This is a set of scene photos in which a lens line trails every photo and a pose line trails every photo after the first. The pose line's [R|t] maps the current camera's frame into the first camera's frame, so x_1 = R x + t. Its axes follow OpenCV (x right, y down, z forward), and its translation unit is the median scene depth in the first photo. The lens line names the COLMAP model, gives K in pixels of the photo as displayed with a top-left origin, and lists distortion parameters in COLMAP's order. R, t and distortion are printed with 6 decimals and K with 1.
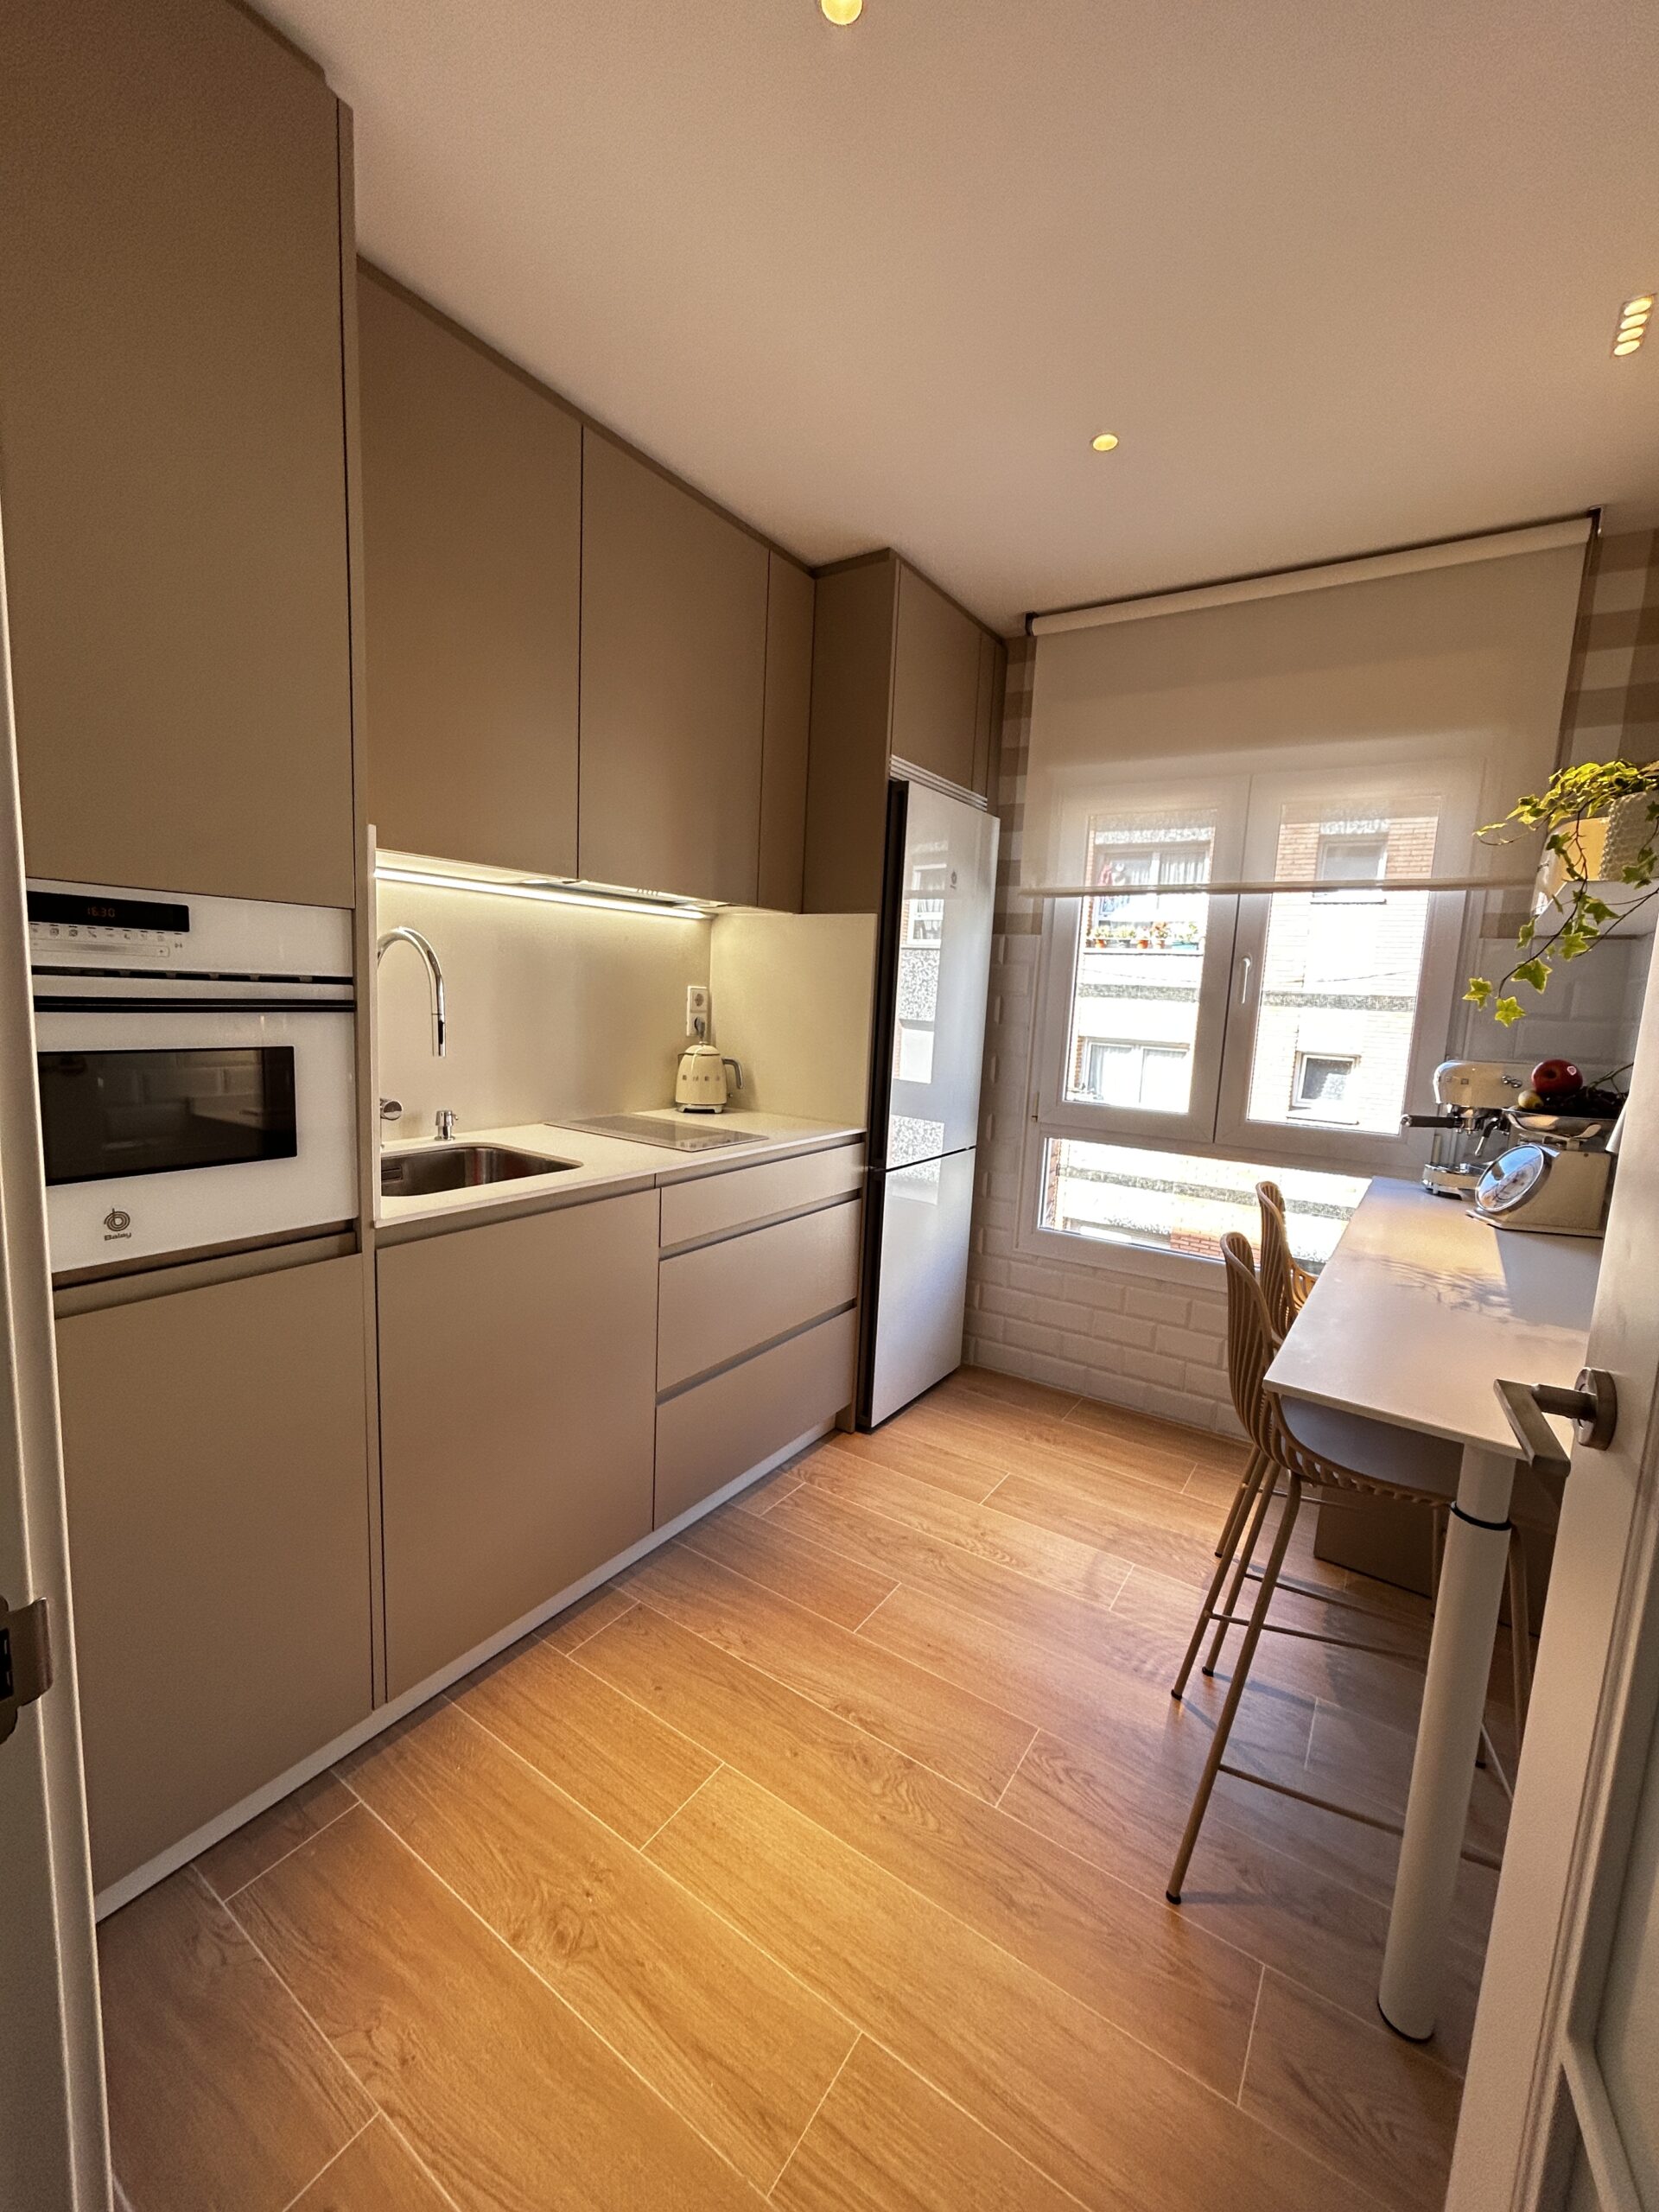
lens RADIAL K [[896.6, 0, 819.6], [0, 896.6, 1121.5], [0, 0, 1]] dist [-0.008214, -0.000005]
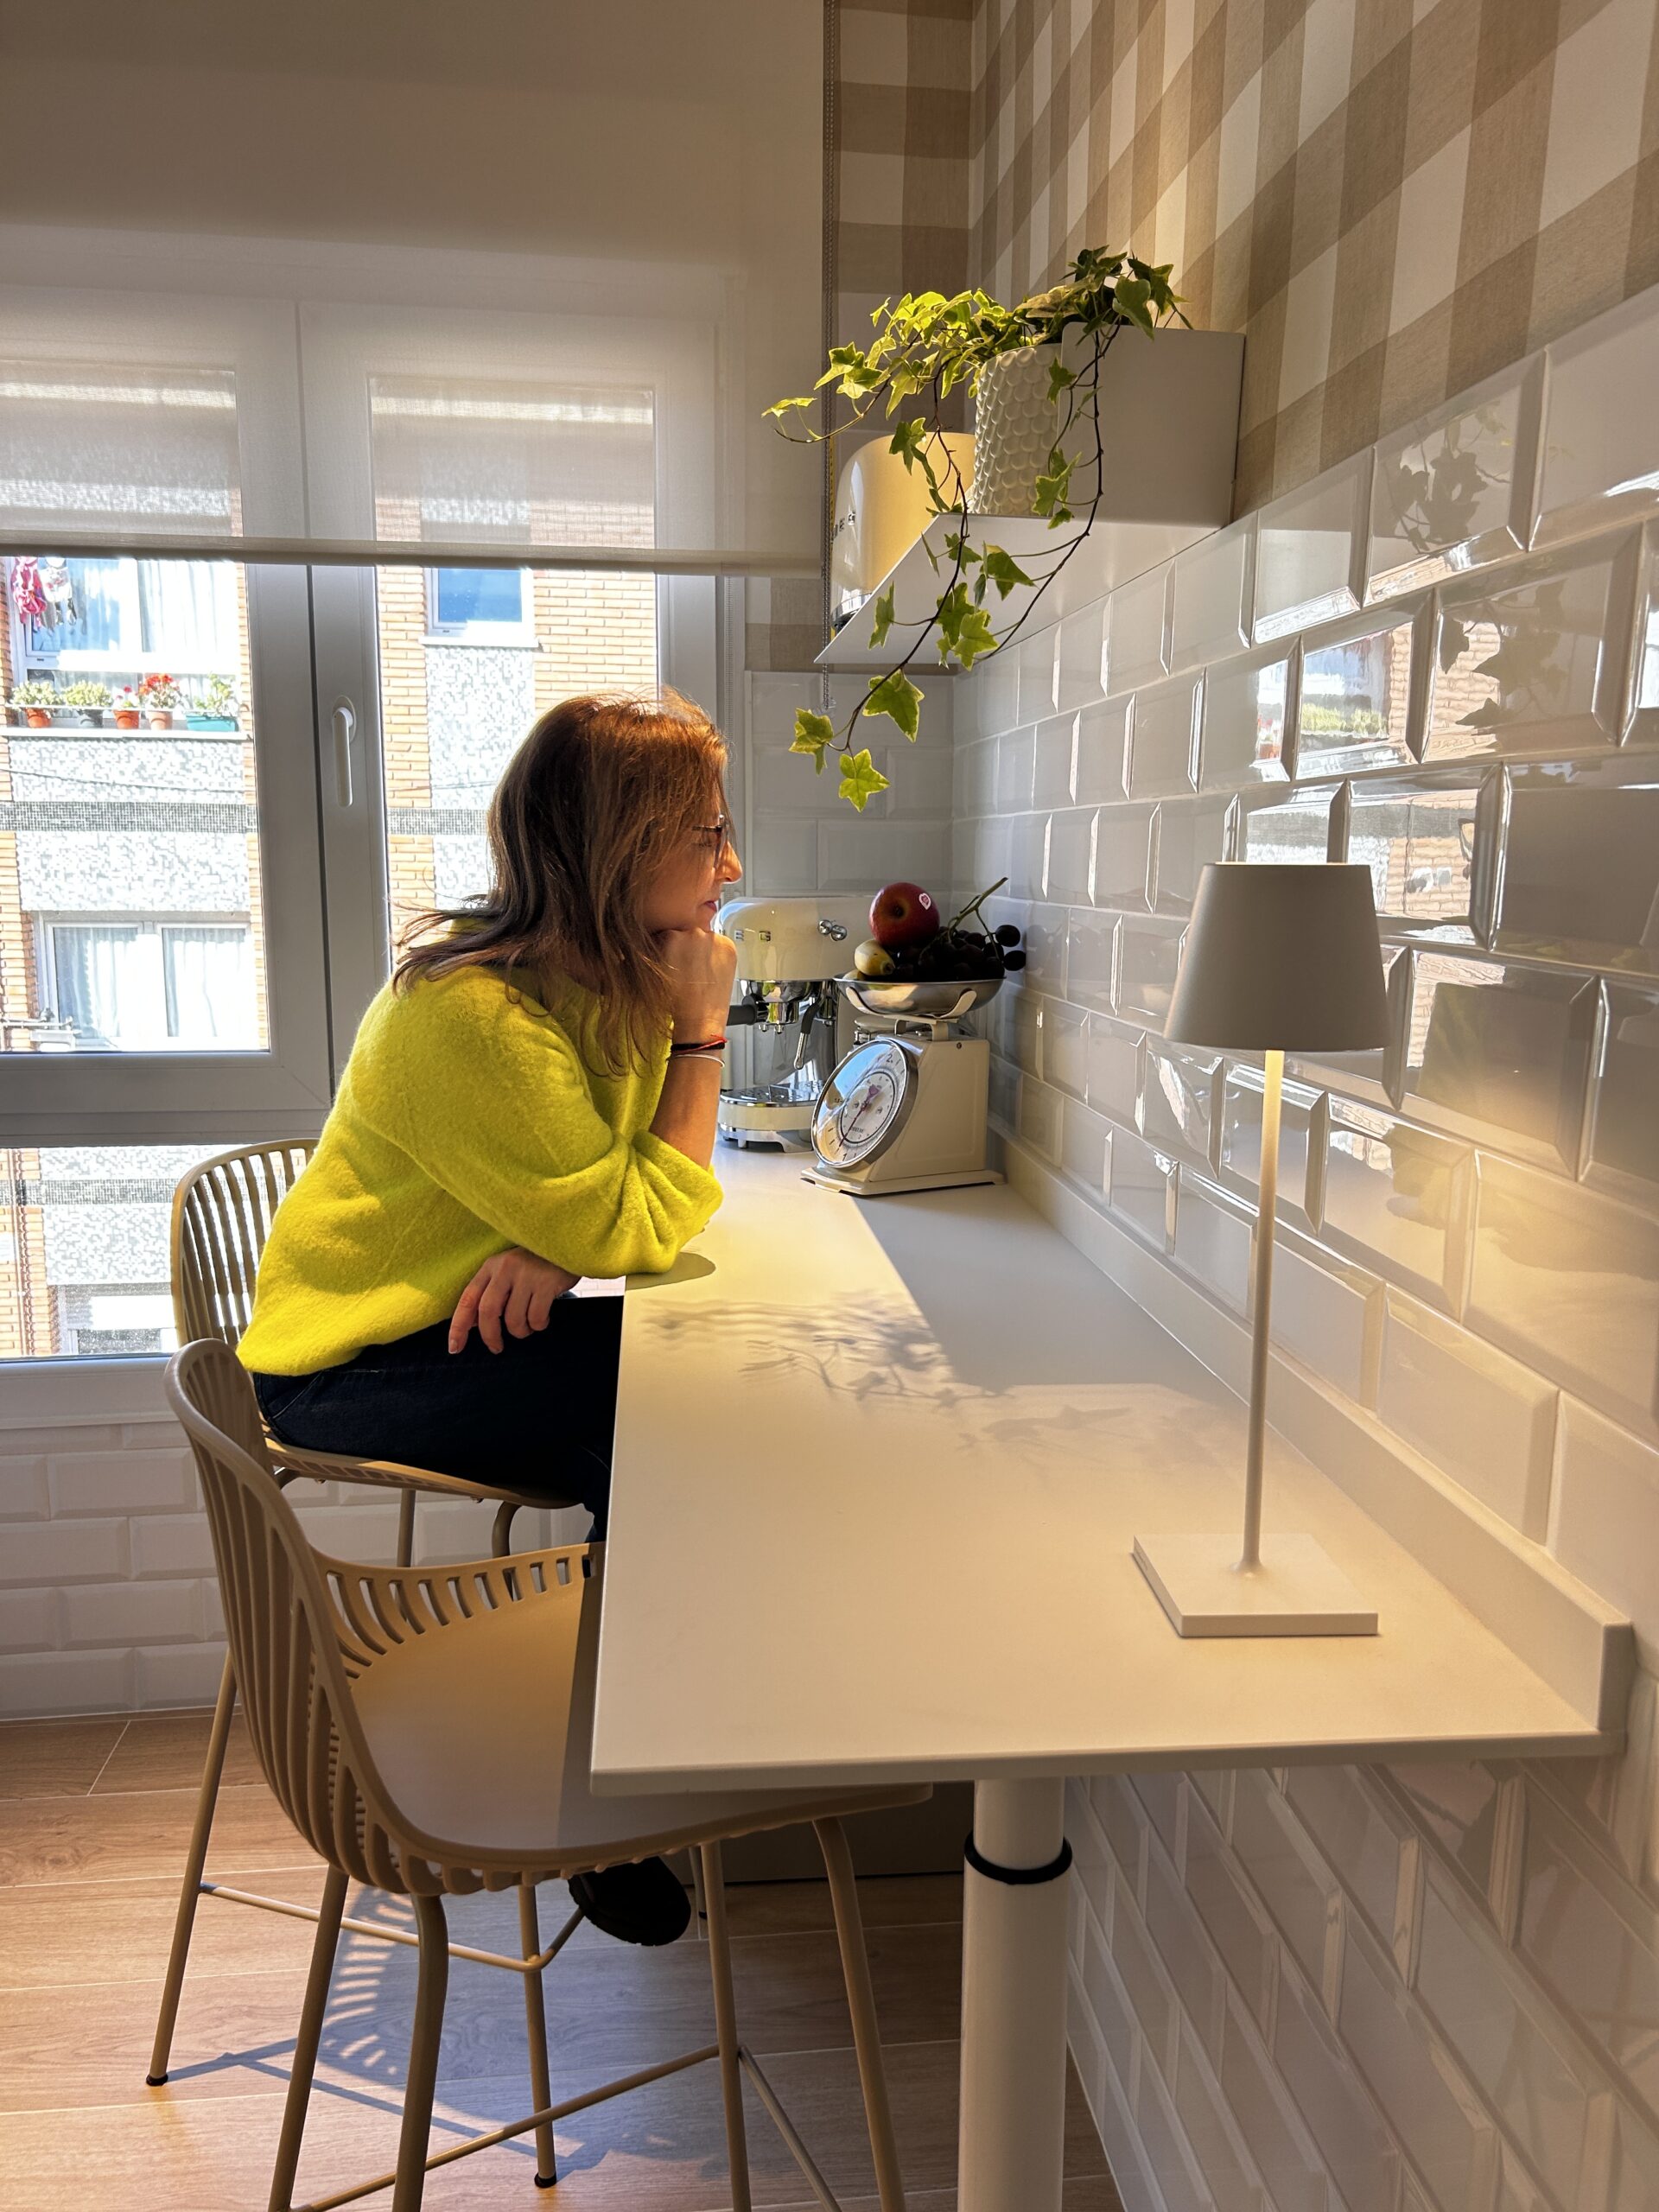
lens RADIAL K [[1682.6, 0, 829.1], [0, 1682.6, 1119.1], [0, 0, 1]] dist [0.036545, -0.030105]
pose [[0.750280, -0.140584, 0.646000, 0.084926], [0.120904, 0.989828, 0.074988, -0.006471], [-0.649971, 0.021841, 0.759645, 0.215938]]
